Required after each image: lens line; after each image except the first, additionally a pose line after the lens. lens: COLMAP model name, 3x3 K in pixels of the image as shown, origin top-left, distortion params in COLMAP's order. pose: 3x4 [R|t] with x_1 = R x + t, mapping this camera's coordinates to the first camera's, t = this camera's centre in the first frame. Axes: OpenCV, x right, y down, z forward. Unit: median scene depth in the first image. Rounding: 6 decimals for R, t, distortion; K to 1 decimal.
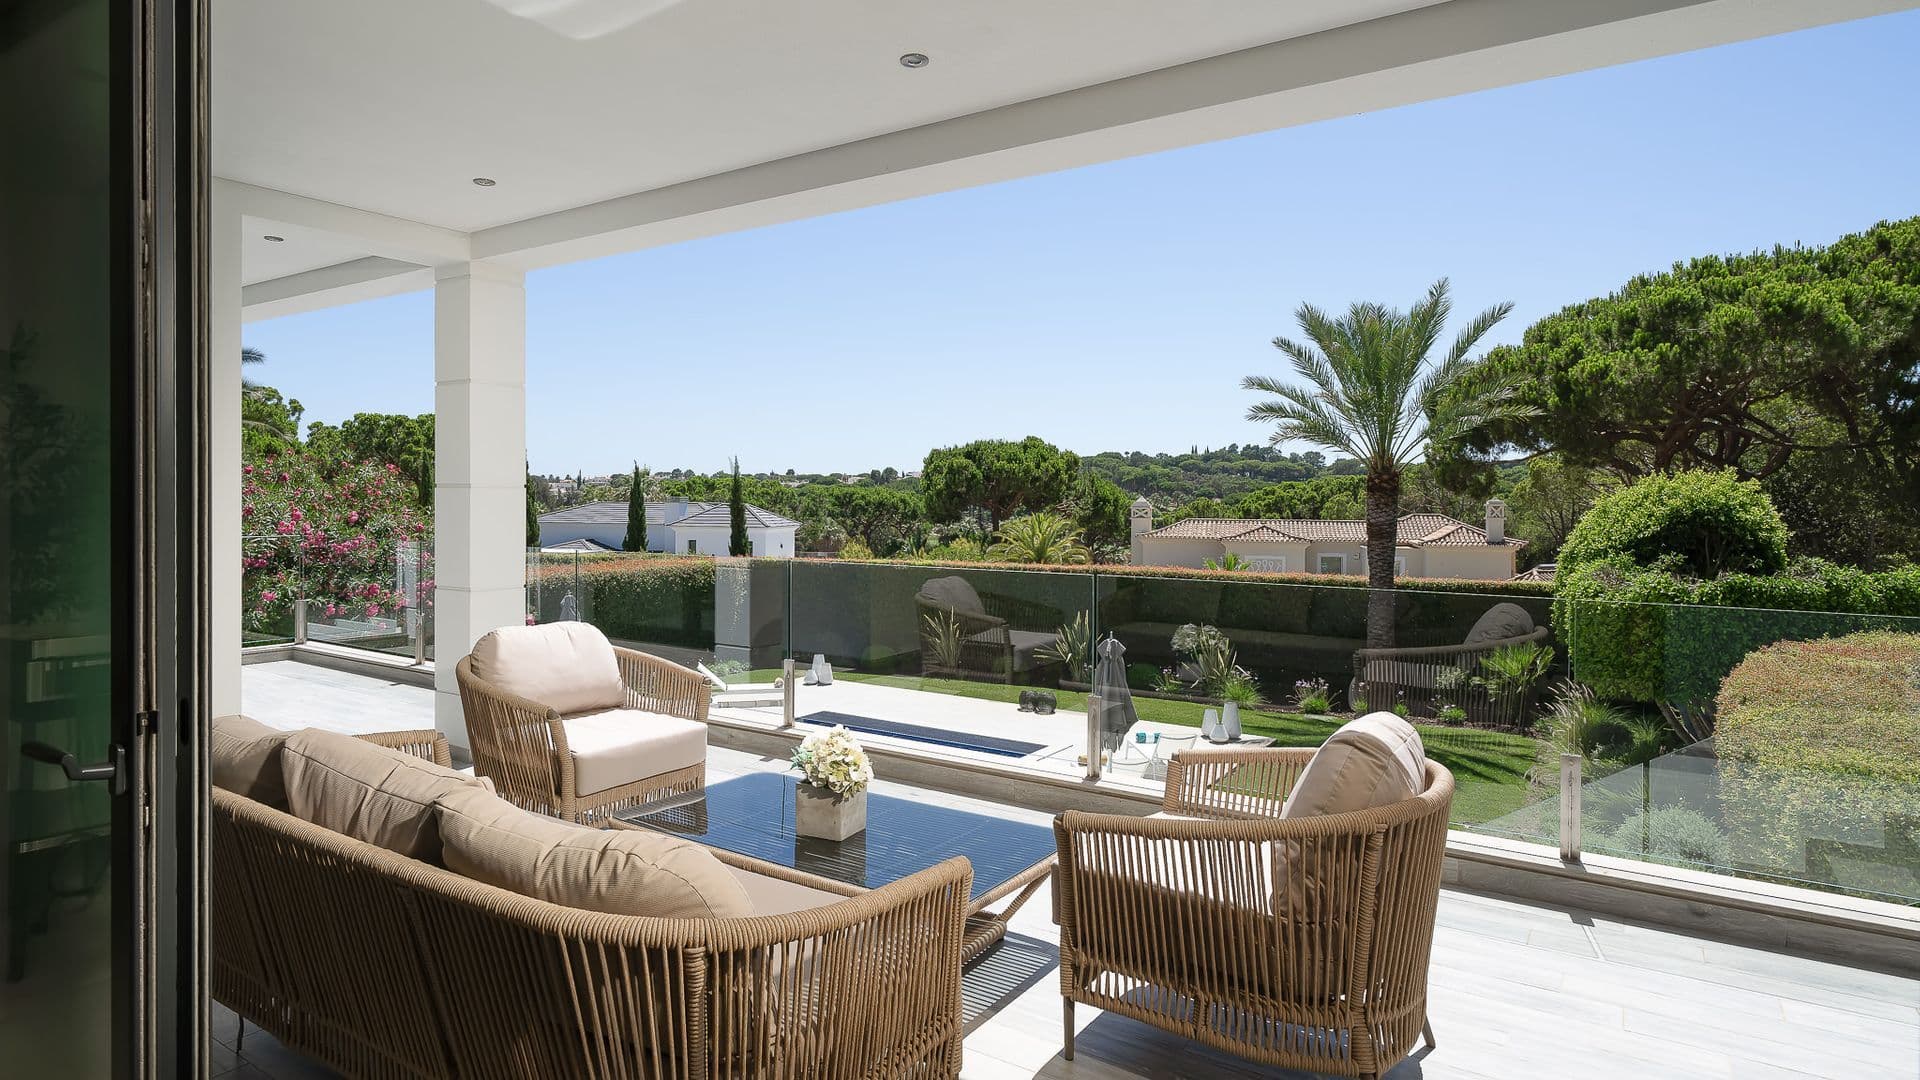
lens RADIAL K [[1043.0, 0, 950.8], [0, 1043.0, 535.0], [0, 0, 1]] dist [-0.003057, 0.000427]
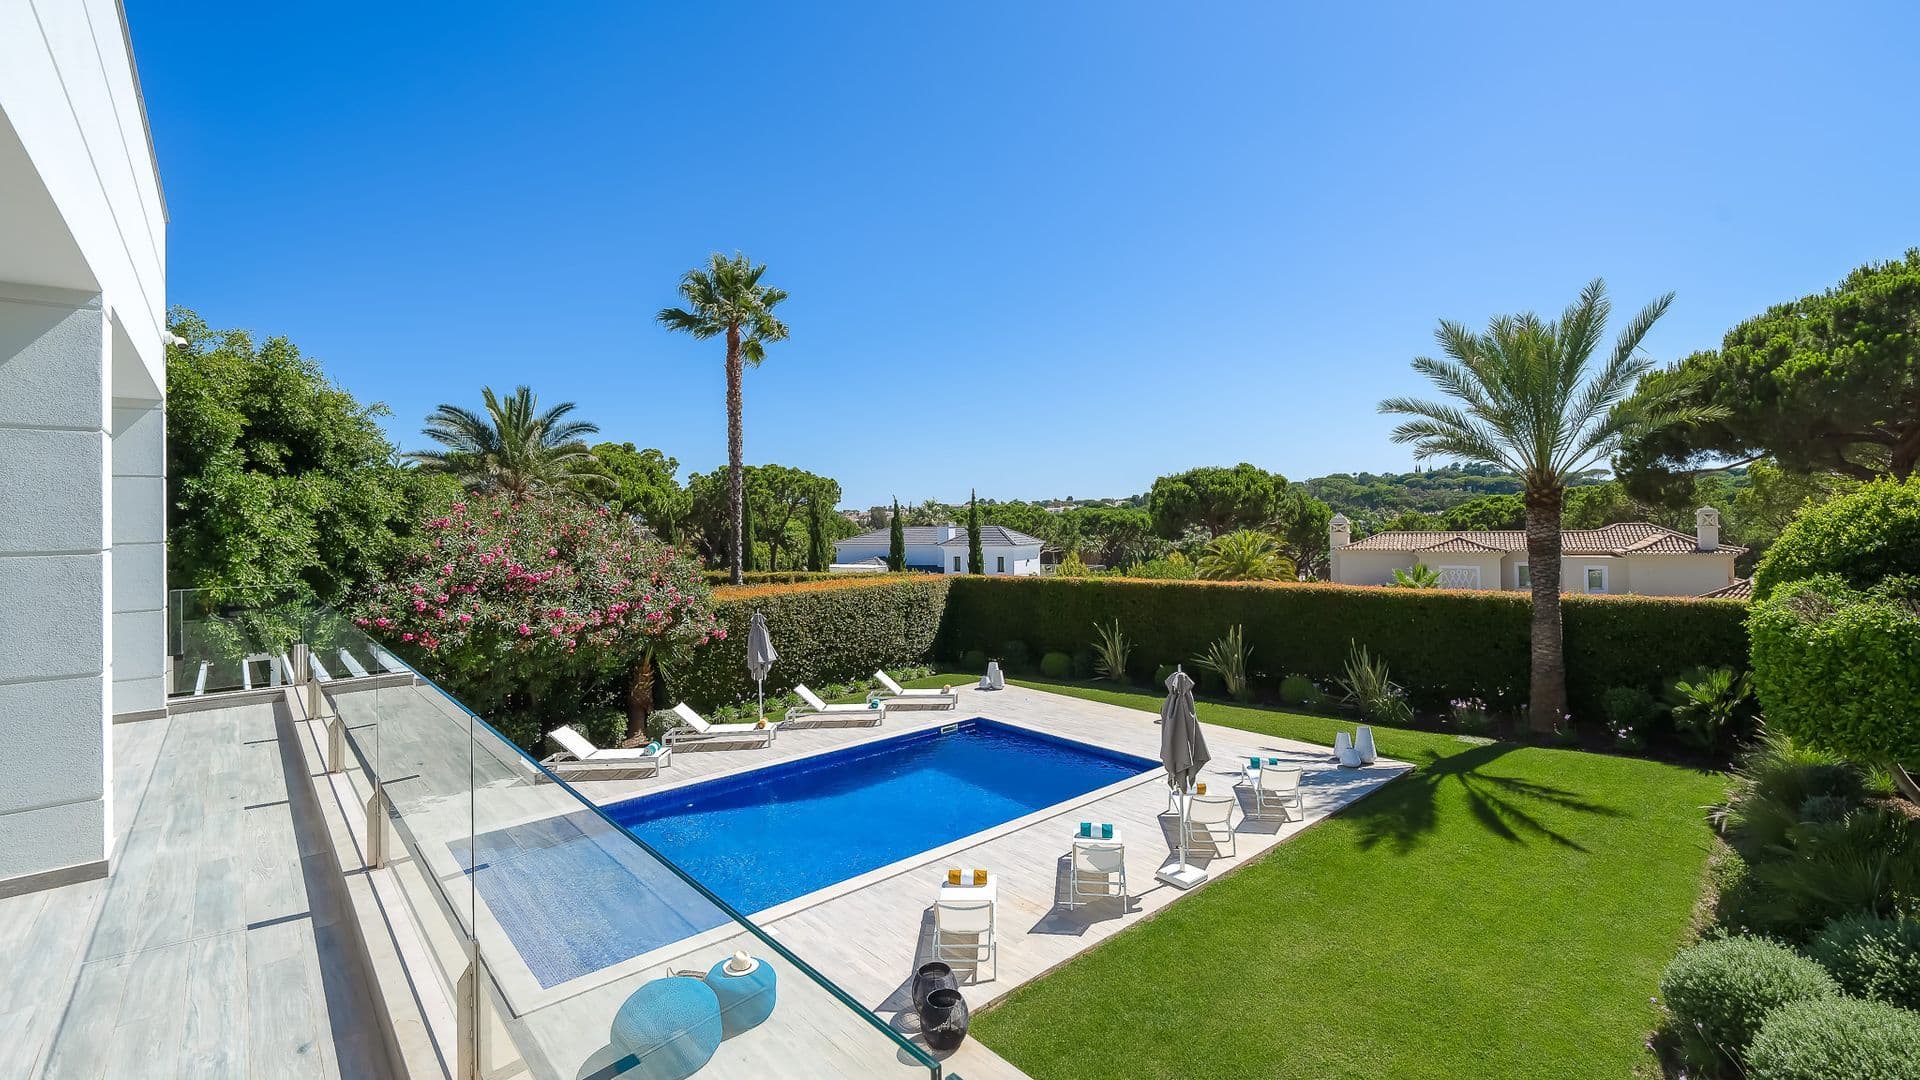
lens RADIAL K [[828.9, 0, 996.7], [0, 828.9, 524.7], [0, 0, 1]] dist [-0.001138, -0.000889]
pose [[0.970508, -0.021350, -0.240120, 0.075844], [0.014733, 0.999462, -0.029319, -0.006884], [0.240617, 0.024917, 0.970300, 0.092845]]
